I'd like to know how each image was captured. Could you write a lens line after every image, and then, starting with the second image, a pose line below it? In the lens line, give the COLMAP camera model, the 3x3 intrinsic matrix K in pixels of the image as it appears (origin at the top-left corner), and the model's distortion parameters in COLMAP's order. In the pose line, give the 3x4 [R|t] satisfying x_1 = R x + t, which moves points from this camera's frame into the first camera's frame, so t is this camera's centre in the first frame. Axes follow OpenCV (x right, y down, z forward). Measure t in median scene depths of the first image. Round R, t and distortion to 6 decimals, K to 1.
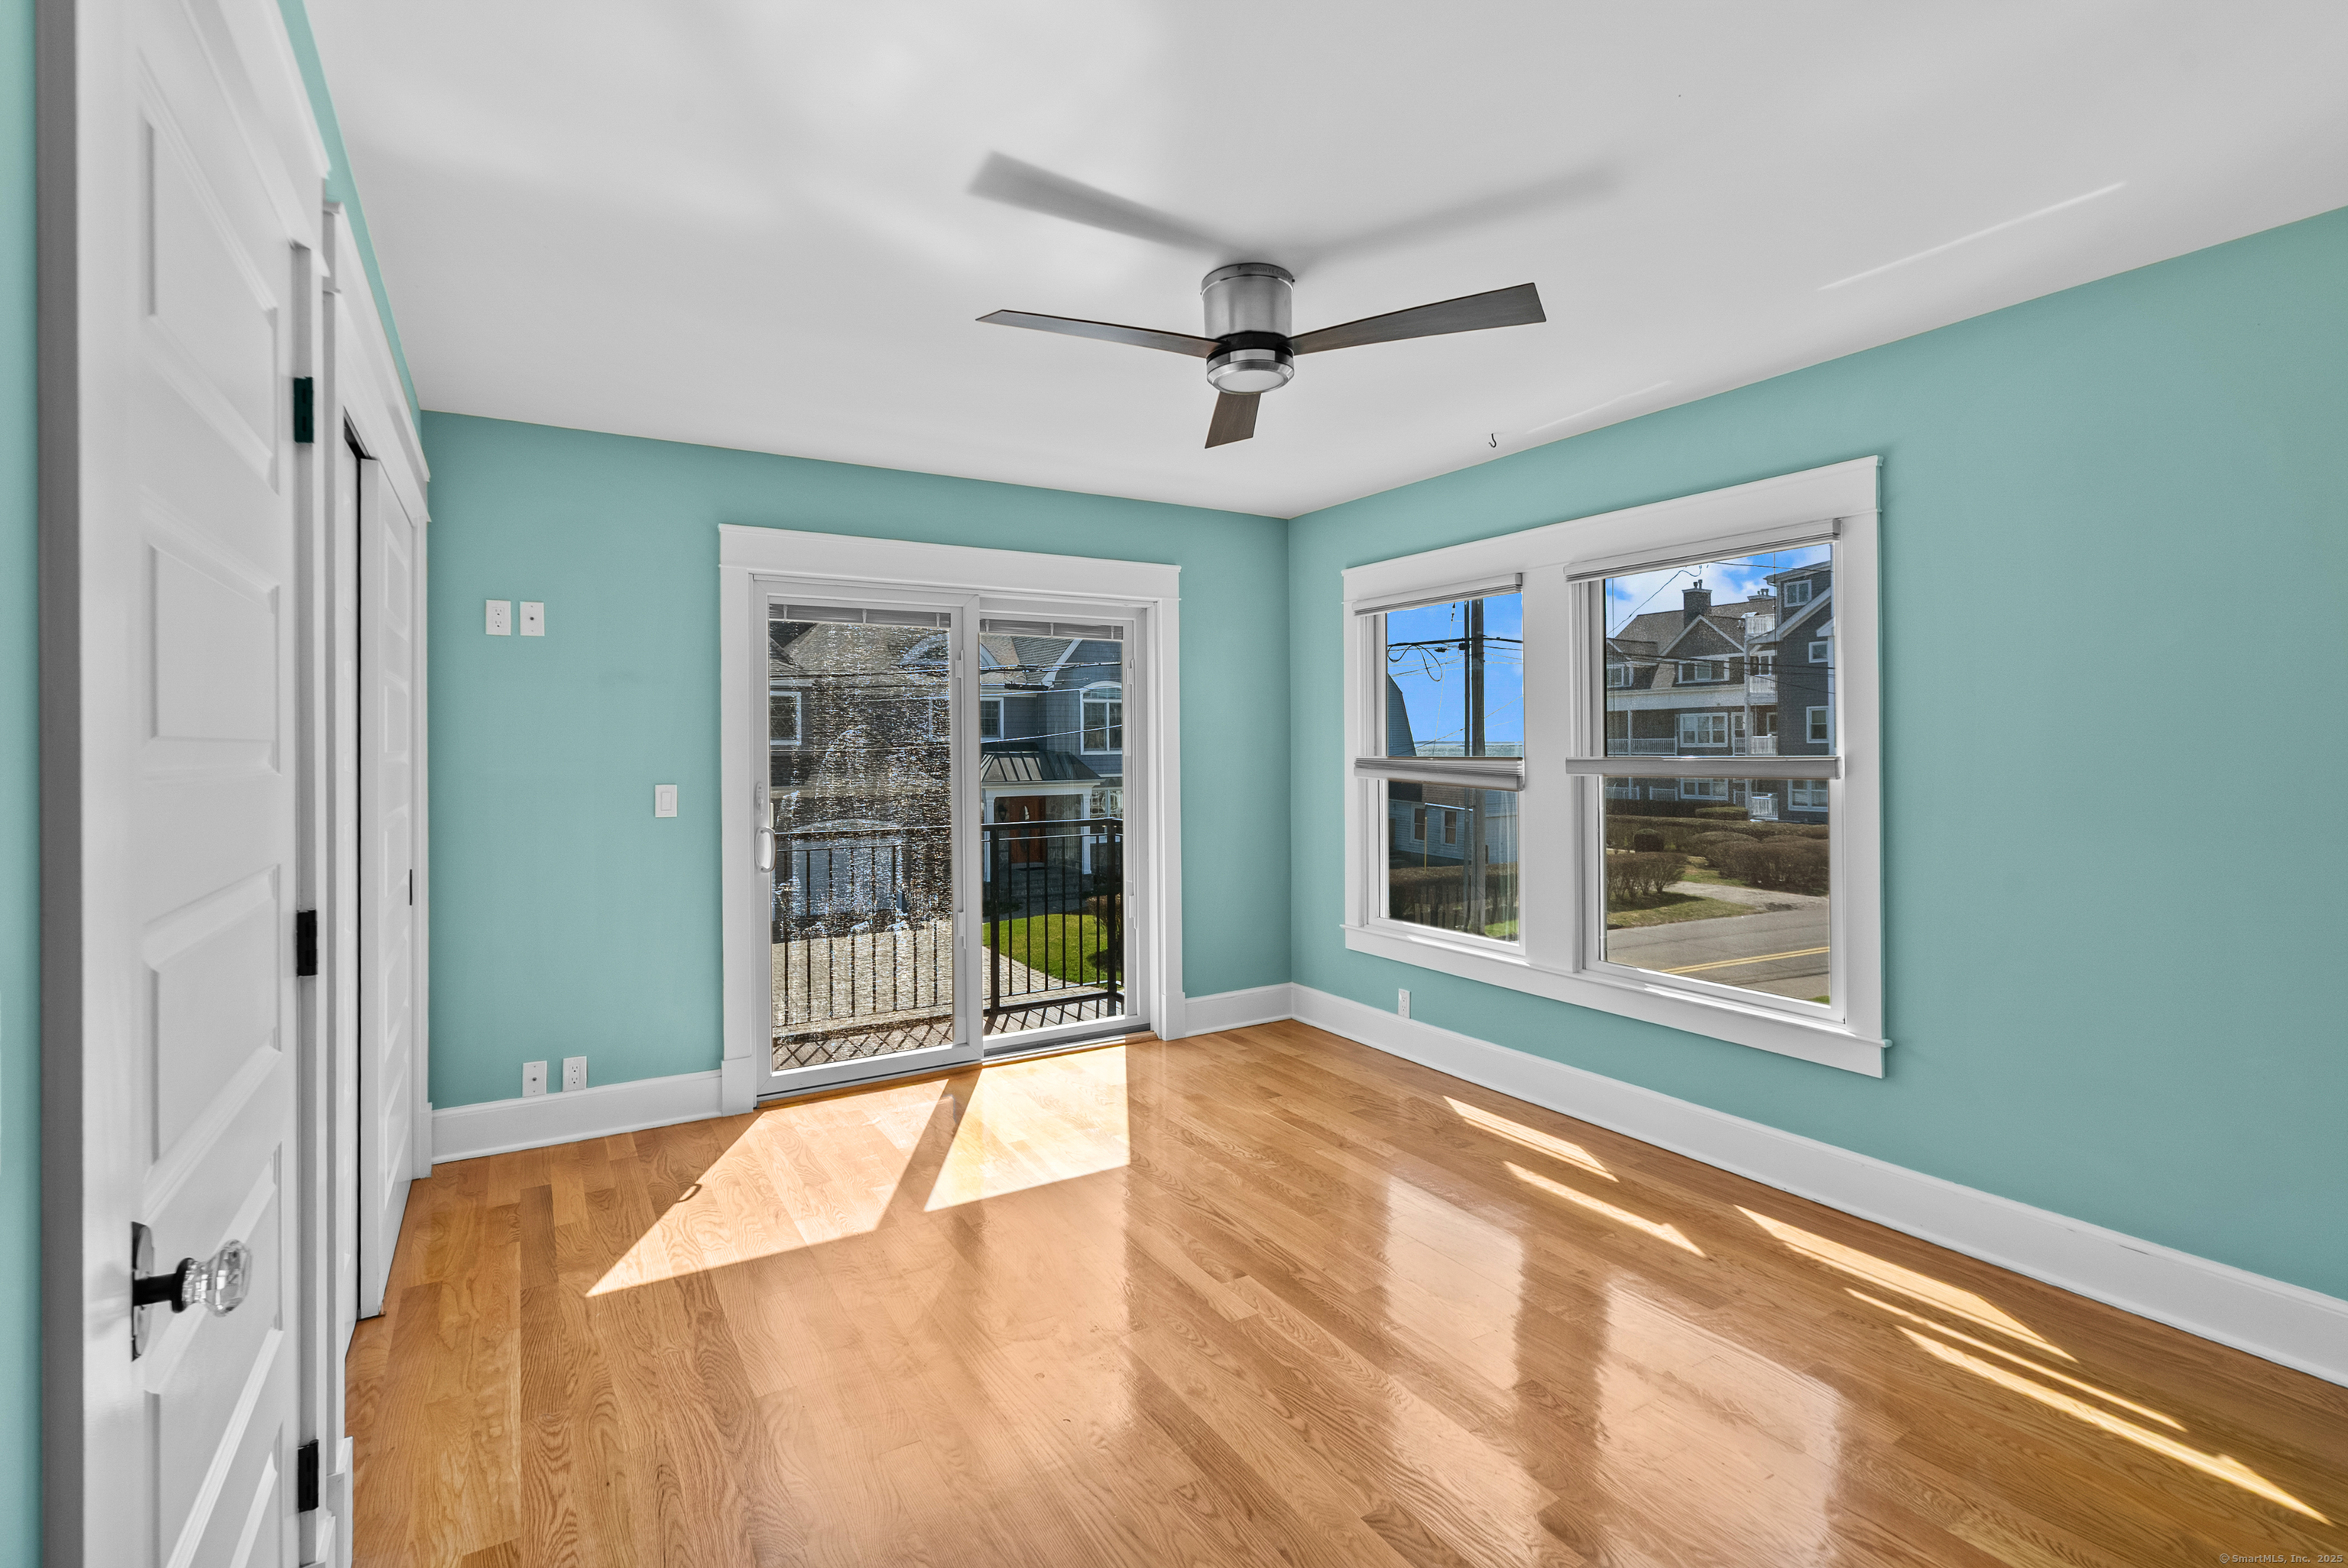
lens RADIAL K [[1070.3, 0, 1157.6], [0, 1070.3, 732.2], [0, 0, 1]] dist [0.001204, 0.000095]
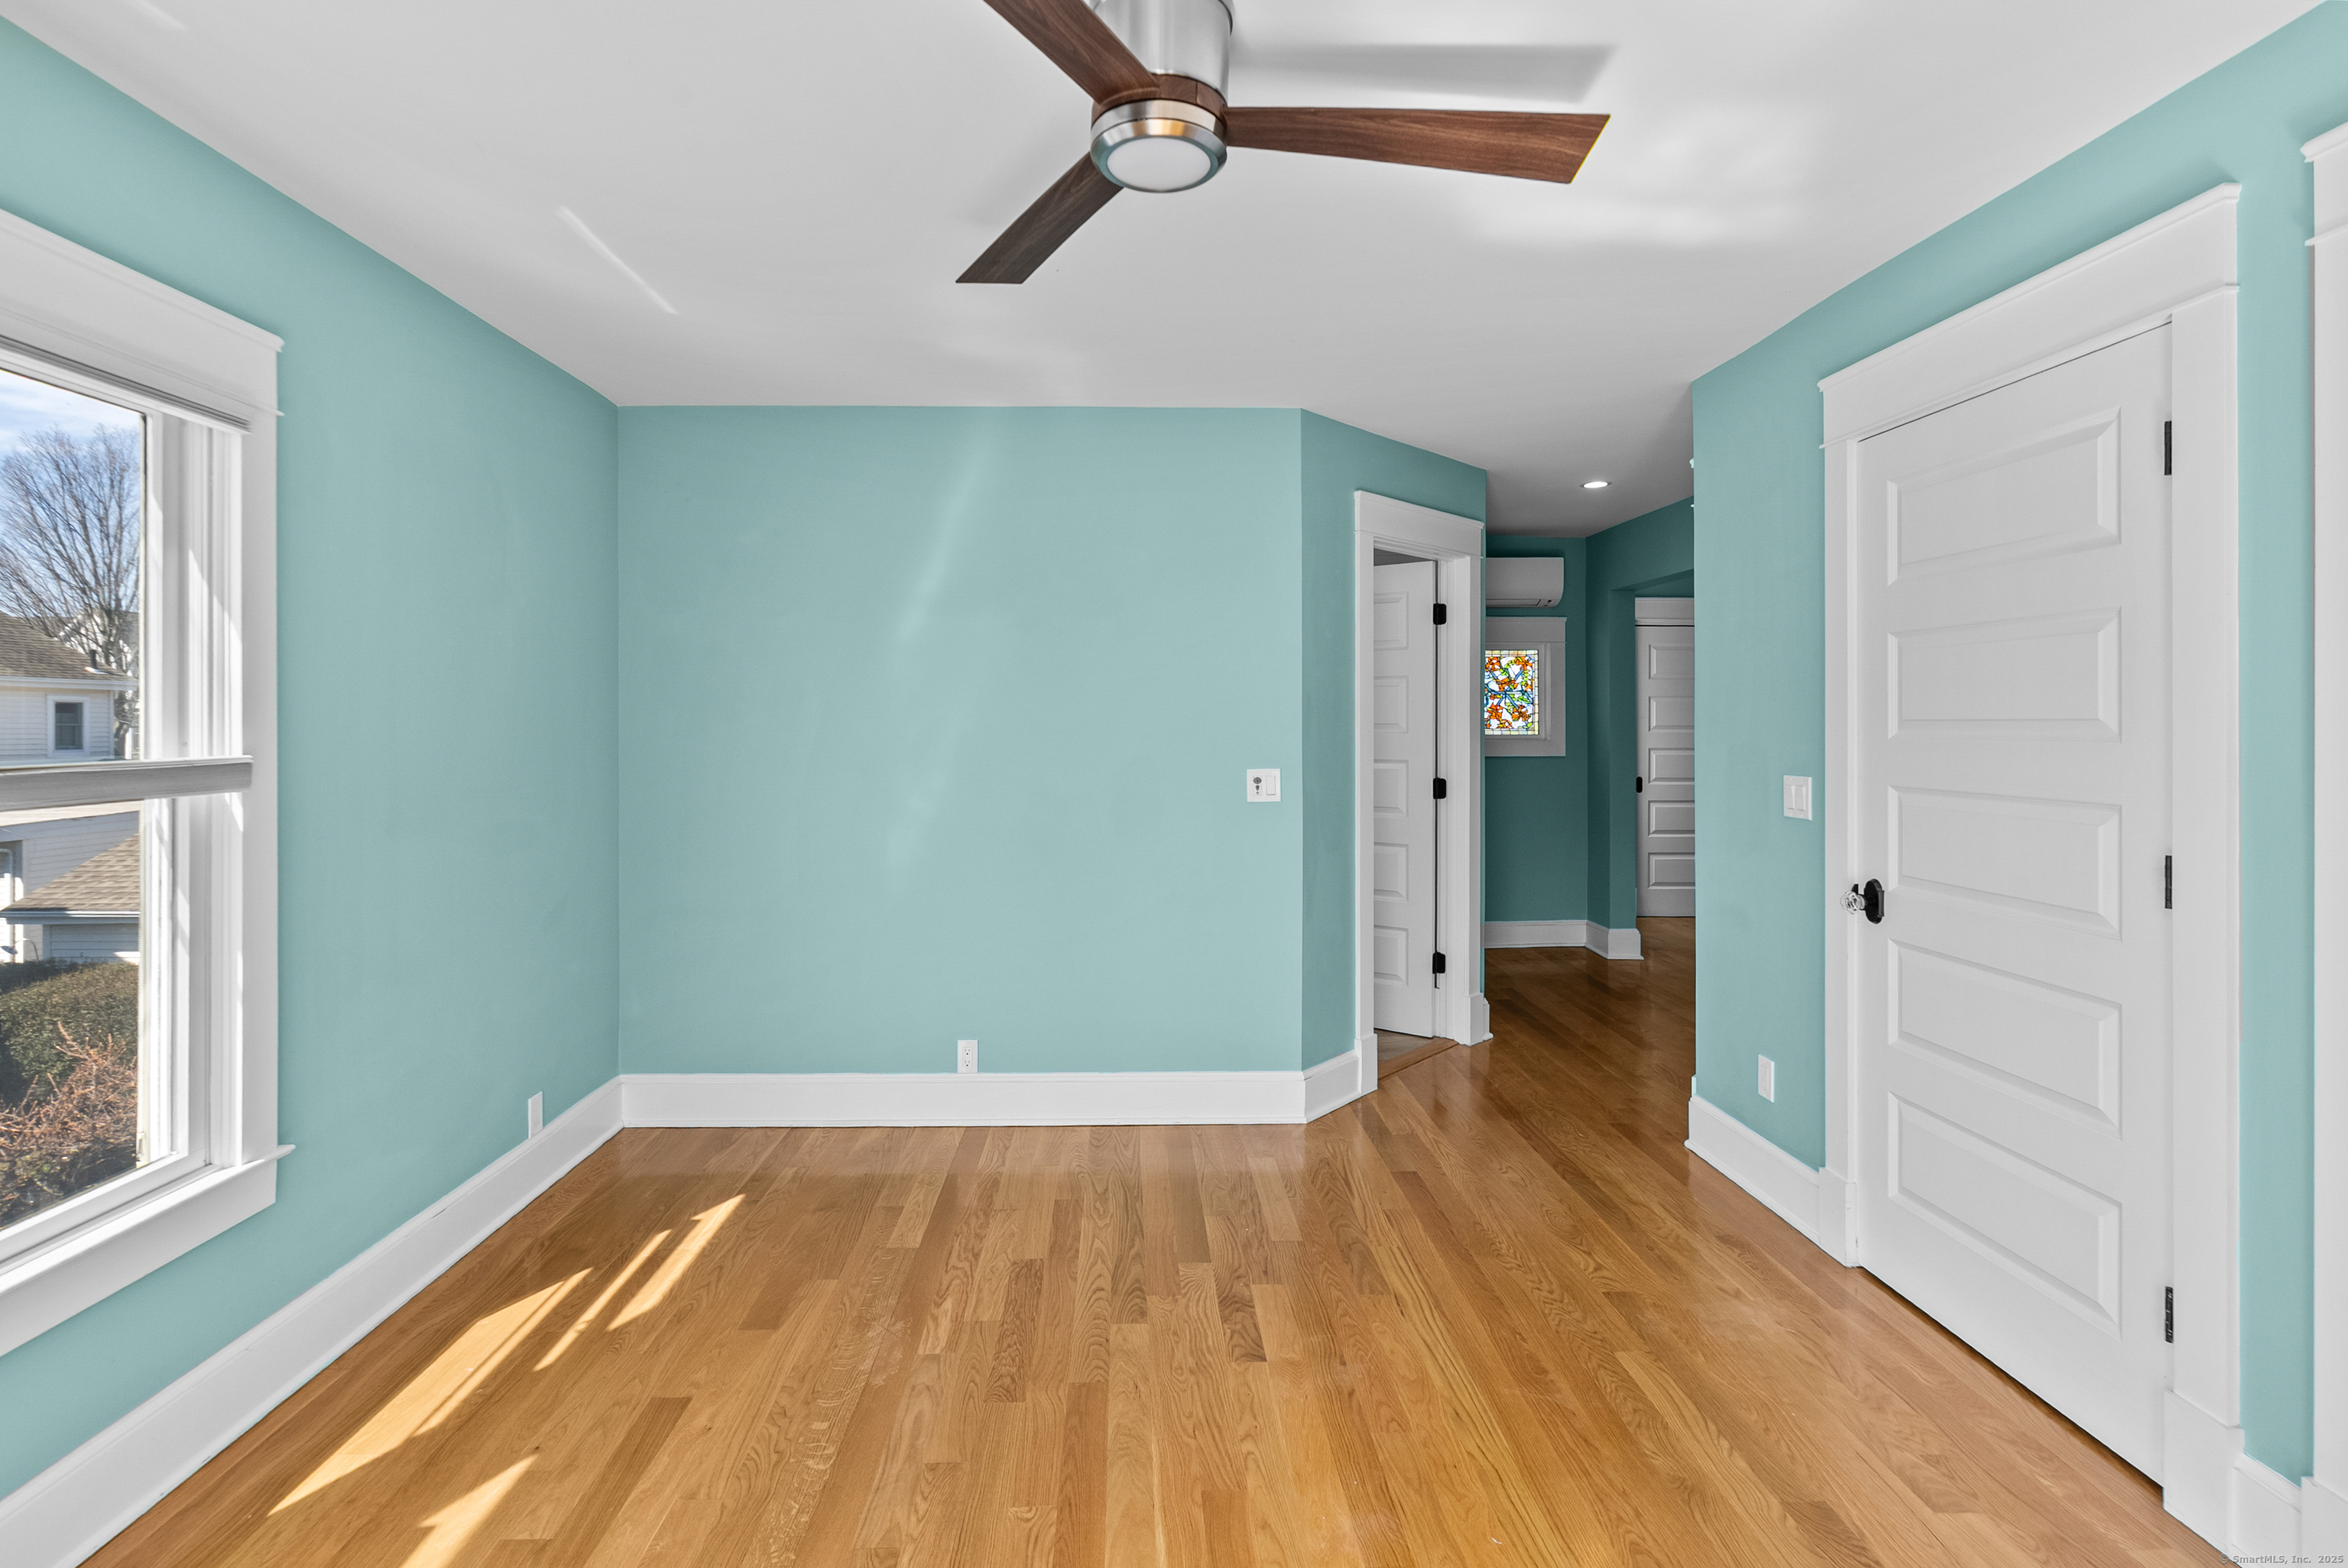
lens RADIAL K [[1070.3, 0, 1140.7], [0, 1070.3, 739.2], [0, 0, 1]] dist [0.001204, 0.000095]
pose [[-0.865178, 0.004546, 0.501444, -0.232227], [0.001279, 0.999976, -0.006860, 0.020127], [-0.501463, -0.005294, -0.865163, 1.626942]]
